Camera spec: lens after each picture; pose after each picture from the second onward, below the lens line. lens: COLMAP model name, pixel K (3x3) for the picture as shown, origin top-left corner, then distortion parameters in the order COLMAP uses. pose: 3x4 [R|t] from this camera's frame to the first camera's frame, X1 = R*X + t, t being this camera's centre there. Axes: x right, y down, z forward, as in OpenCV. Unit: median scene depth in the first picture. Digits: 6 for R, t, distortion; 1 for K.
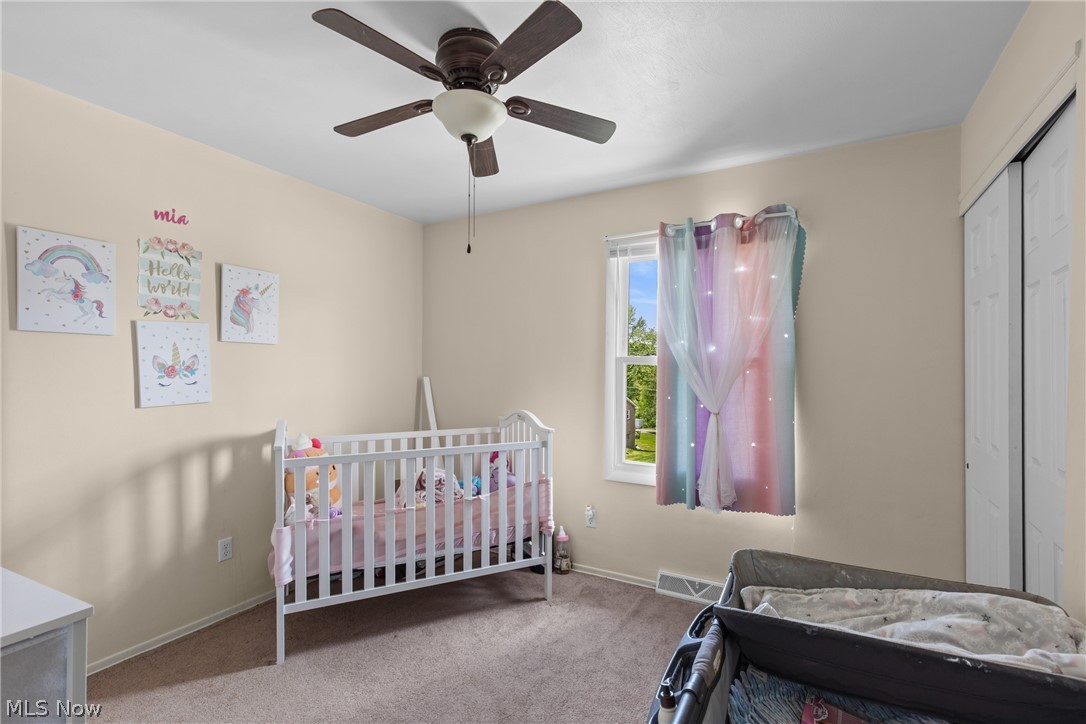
lens RADIAL K [[488.0, 0, 543.4], [0, 488.0, 371.0], [0, 0, 1]] dist [0.007502, -0.001489]
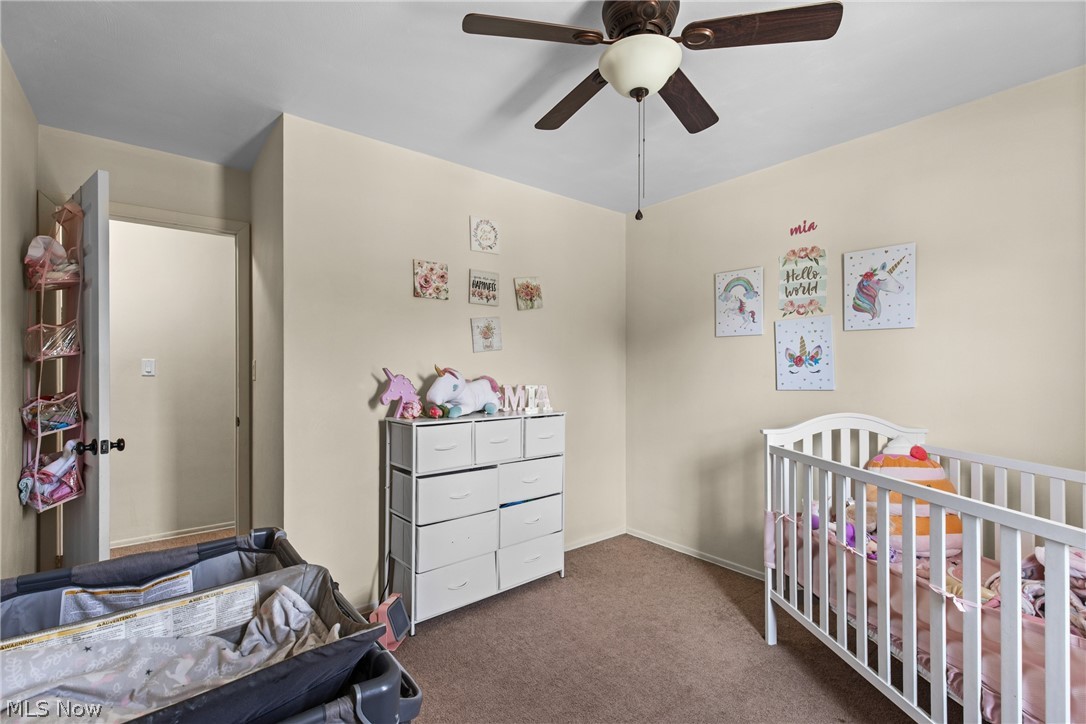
lens RADIAL K [[488.0, 0, 542.5], [0, 488.0, 361.6], [0, 0, 1]] dist [0.007502, -0.001489]
pose [[-0.362492, -0.010140, -0.931932, 0.545872], [0.000913, 0.999936, -0.011236, 0.014925], [0.931986, -0.004924, -0.362460, 0.845777]]
